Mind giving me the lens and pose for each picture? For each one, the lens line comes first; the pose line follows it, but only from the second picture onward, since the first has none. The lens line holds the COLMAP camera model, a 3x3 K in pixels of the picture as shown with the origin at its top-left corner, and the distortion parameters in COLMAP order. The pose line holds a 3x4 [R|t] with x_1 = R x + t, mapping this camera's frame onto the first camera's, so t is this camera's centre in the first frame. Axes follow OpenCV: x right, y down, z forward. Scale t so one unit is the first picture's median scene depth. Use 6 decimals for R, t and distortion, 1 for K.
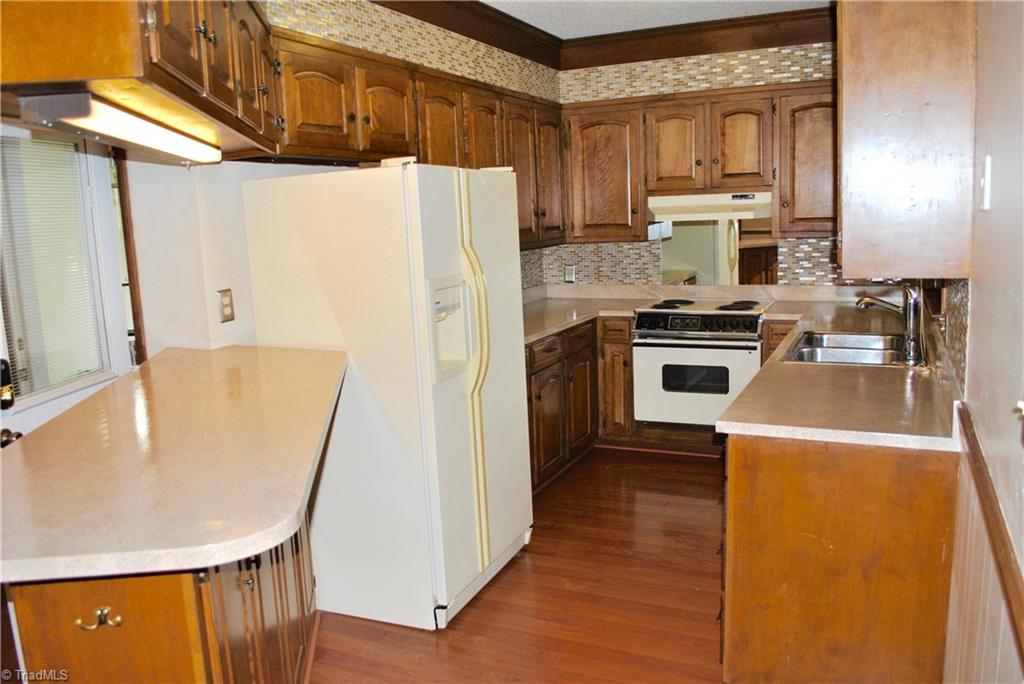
lens RADIAL K [[801.8, 0, 507.6], [0, 801.8, 345.1], [0, 0, 1]] dist [-0.079344, -0.002999]
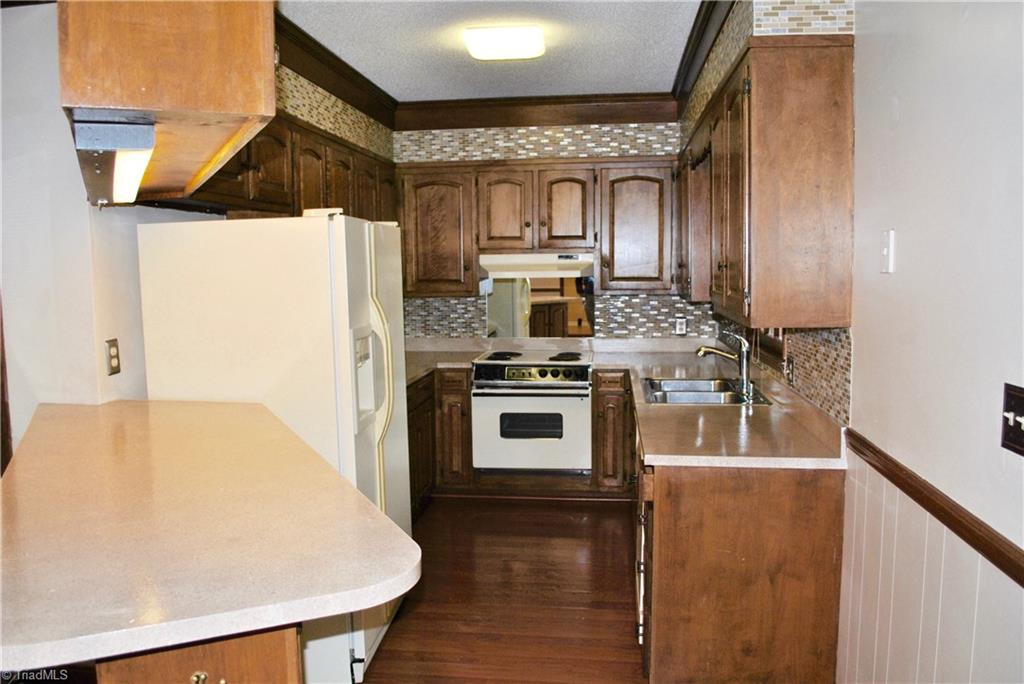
lens RADIAL K [[801.8, 0, 501.7], [0, 801.8, 344.1], [0, 0, 1]] dist [-0.079344, -0.002999]
pose [[0.949948, -0.001283, 0.312405, -0.137987], [0.023711, 0.997403, -0.068002, 0.005492], [-0.311507, 0.072006, 0.947512, -0.006618]]
